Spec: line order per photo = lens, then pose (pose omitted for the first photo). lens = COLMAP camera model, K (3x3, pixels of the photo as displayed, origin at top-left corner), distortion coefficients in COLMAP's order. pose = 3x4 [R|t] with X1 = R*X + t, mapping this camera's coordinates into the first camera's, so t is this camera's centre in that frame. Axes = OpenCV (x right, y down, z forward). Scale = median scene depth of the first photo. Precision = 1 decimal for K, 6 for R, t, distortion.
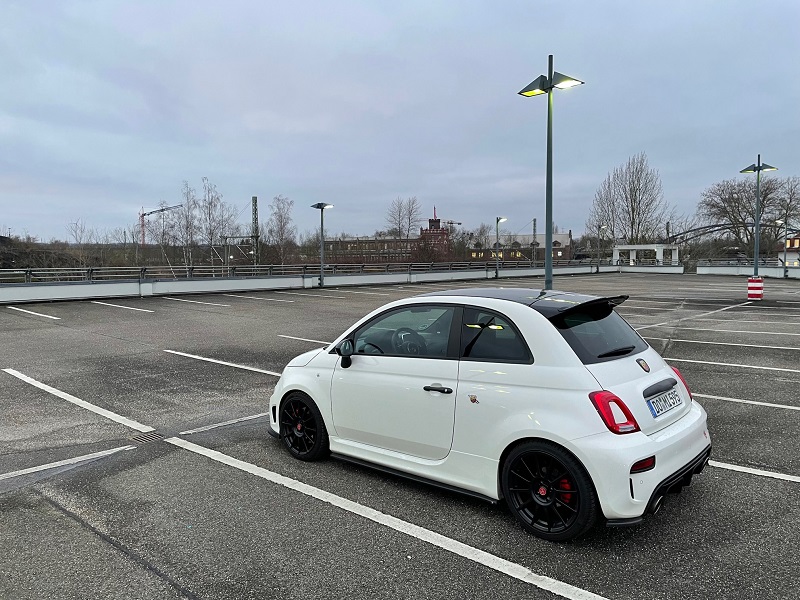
lens RADIAL K [[602.9, 0, 400.0], [0, 602.9, 300.0], [0, 0, 1]] dist [0.110822, -0.136644]
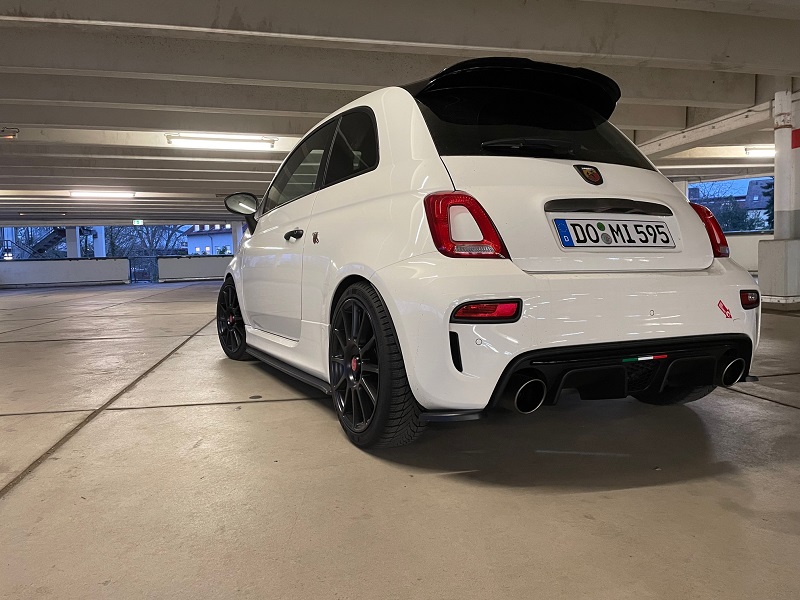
lens RADIAL K [[602.9, 0, 400.0], [0, 602.9, 300.0], [0, 0, 1]] dist [0.110822, -0.136644]
pose [[0.926553, 0.030122, -0.374955, 0.441735], [-0.031295, 0.999506, 0.002963, 0.220643], [0.374859, 0.008989, 0.927038, 0.417308]]
